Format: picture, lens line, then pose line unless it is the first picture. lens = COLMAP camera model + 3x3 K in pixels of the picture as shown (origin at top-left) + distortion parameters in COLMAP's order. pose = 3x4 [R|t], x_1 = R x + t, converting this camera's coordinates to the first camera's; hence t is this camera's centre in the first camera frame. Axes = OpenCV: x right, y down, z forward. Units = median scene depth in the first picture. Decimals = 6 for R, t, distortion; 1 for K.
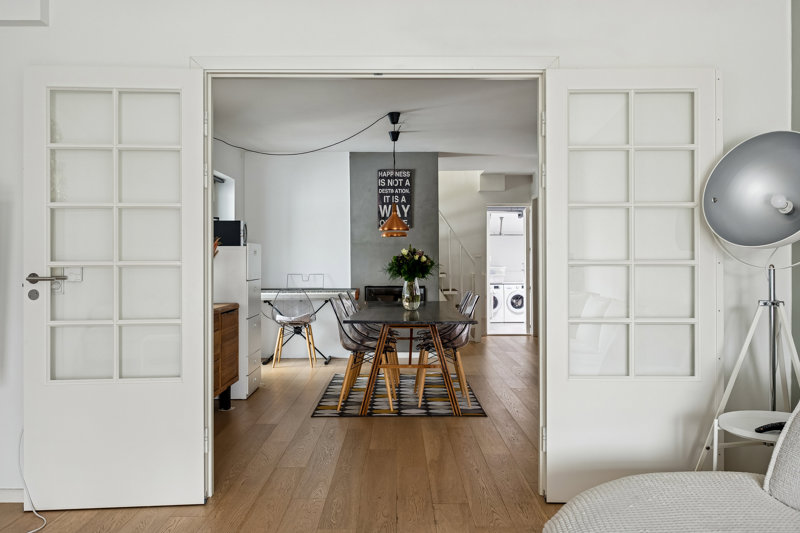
lens RADIAL K [[703.9, 0, 402.7], [0, 703.9, 265.1], [0, 0, 1]] dist [0.012565, 0.002529]
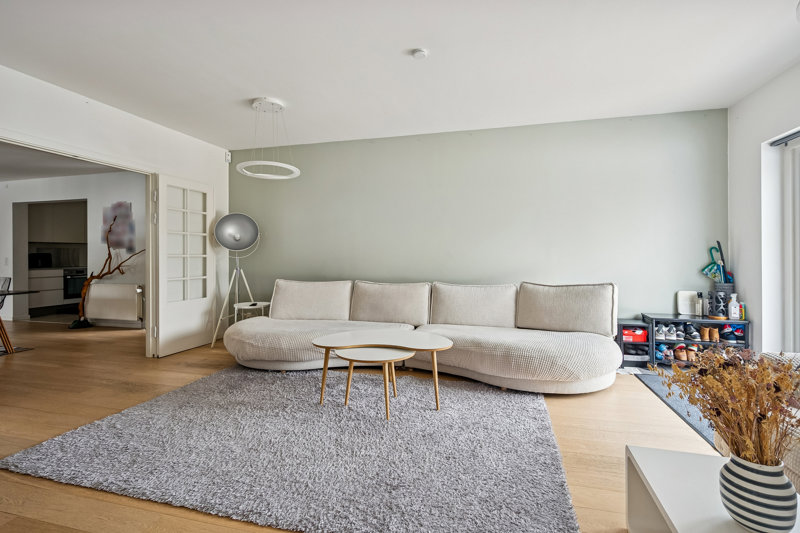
lens RADIAL K [[382.2, 0, 401.2], [0, 382.2, 262.0], [0, 0, 1]] dist [0.000251, 0.000140]
pose [[0.268223, -0.007263, 0.963329, -0.417956], [0.001816, 0.999974, 0.007033, 0.005907], [-0.963355, -0.000137, 0.268229, -0.066193]]
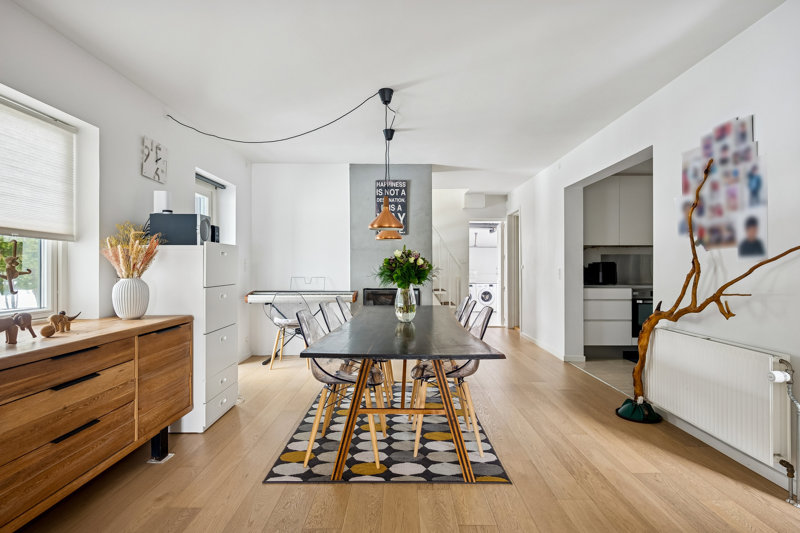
lens RADIAL K [[414.0, 0, 394.7], [0, 414.0, 265.2], [0, 0, 1]] dist [0.005061, -0.000203]
pose [[0.999816, 0.003095, -0.018907, 0.007870], [-0.003273, 0.999951, -0.009353, -0.000125], [0.018877, 0.009413, 0.999777, 0.463110]]
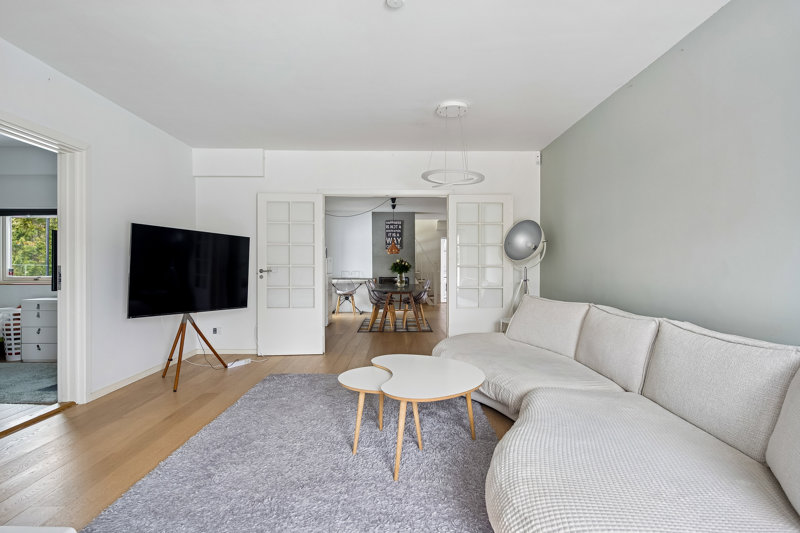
lens RADIAL K [[435.9, 0, 399.0], [0, 435.9, 268.2], [0, 0, 1]] dist [-0.000590, -0.000005]
pose [[0.999996, 0.002551, -0.000934, 0.006865], [-0.002549, 0.999994, 0.002284, 0.001115], [0.000939, -0.002281, 0.999997, -0.345593]]
